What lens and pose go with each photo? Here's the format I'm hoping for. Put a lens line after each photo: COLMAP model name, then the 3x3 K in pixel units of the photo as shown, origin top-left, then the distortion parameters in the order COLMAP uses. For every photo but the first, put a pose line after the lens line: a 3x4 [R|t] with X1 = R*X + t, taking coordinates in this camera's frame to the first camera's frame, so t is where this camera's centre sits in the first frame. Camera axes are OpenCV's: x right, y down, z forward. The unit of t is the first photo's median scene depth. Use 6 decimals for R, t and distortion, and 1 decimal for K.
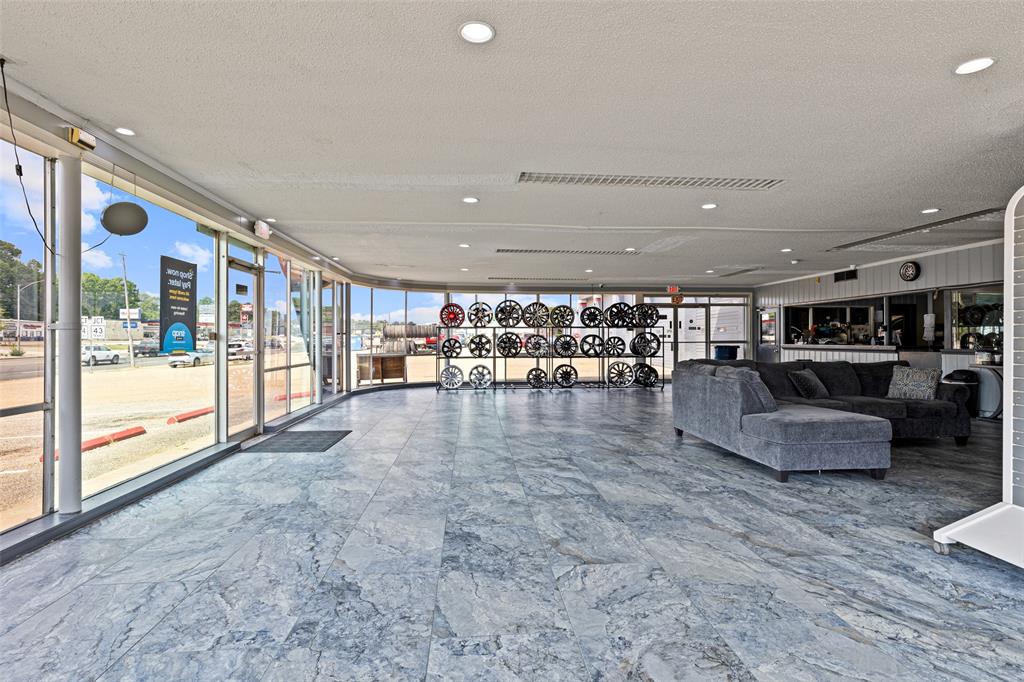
lens RADIAL K [[477.5, 0, 512.8], [0, 477.5, 339.5], [0, 0, 1]] dist [-0.002834, 0.000571]
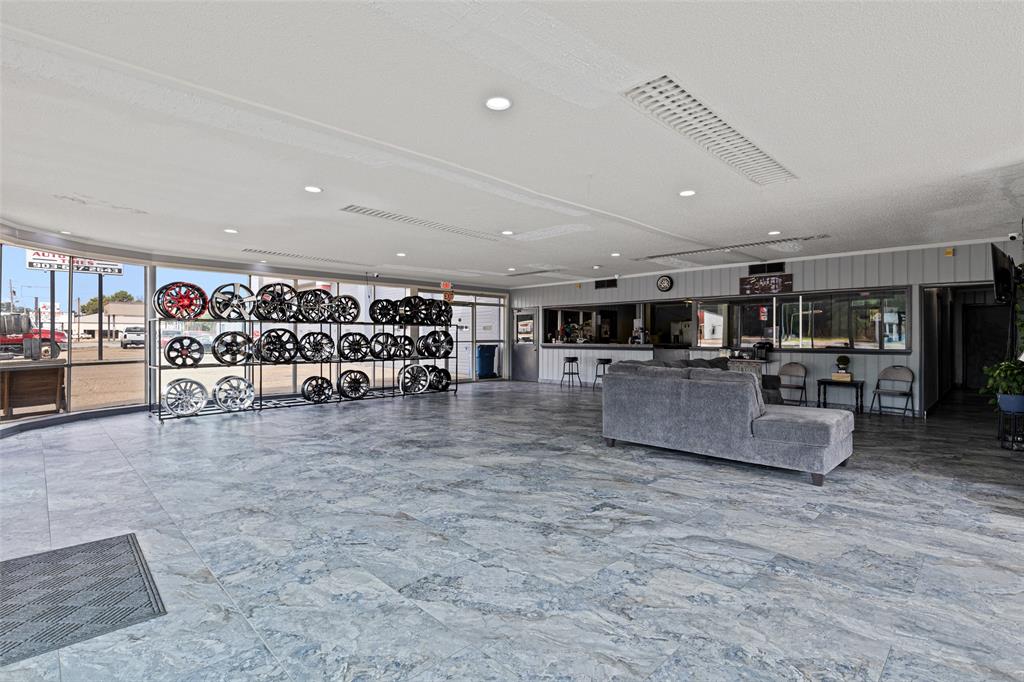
lens RADIAL K [[477.5, 0, 501.1], [0, 477.5, 330.5], [0, 0, 1]] dist [-0.002834, 0.000571]
pose [[0.776629, 0.012493, 0.629835, -0.210488], [-0.001903, 0.999845, -0.017486, -0.000016], [-0.629956, 0.012382, 0.776532, 0.244633]]
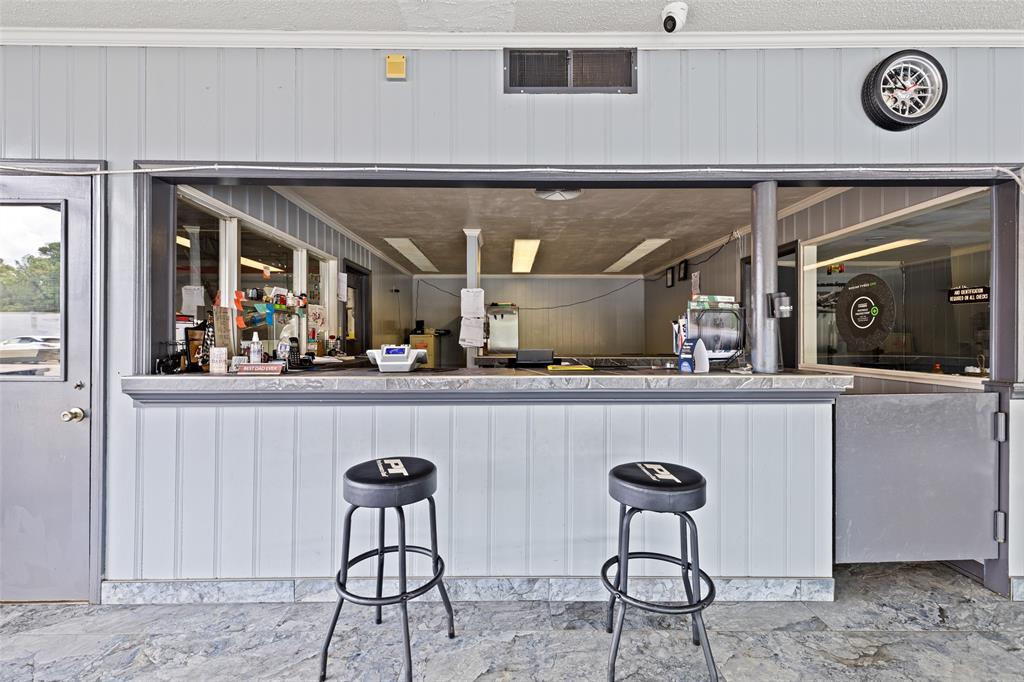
lens RADIAL K [[463.7, 0, 509.9], [0, 463.7, 336.0], [0, 0, 1]] dist [0.011206, -0.000605]
pose [[0.073419, 0.002409, 0.997298, 0.441458], [0.002149, 0.999994, -0.002574, -0.006102], [-0.997299, 0.002332, 0.073413, 0.941575]]
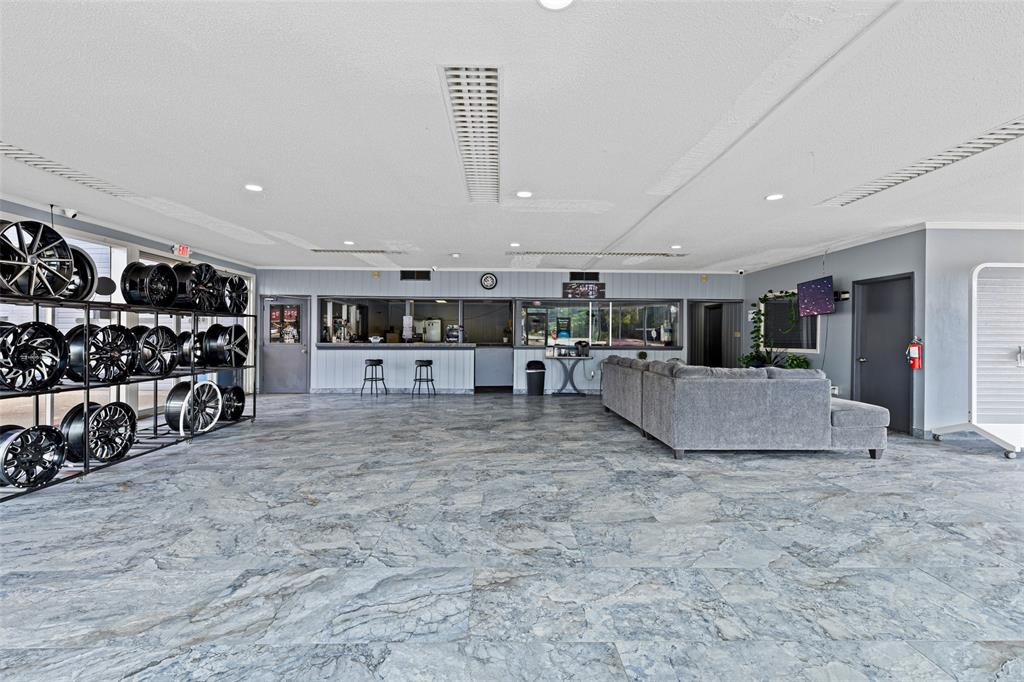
lens RADIAL K [[463.7, 0, 503.8], [0, 463.7, 325.4], [0, 0, 1]] dist [0.011206, -0.000605]
pose [[0.065192, 0.027477, 0.997494, -0.255152], [-0.004396, 0.999619, -0.027248, -0.000402], [-0.997863, -0.002609, 0.065288, 0.694865]]
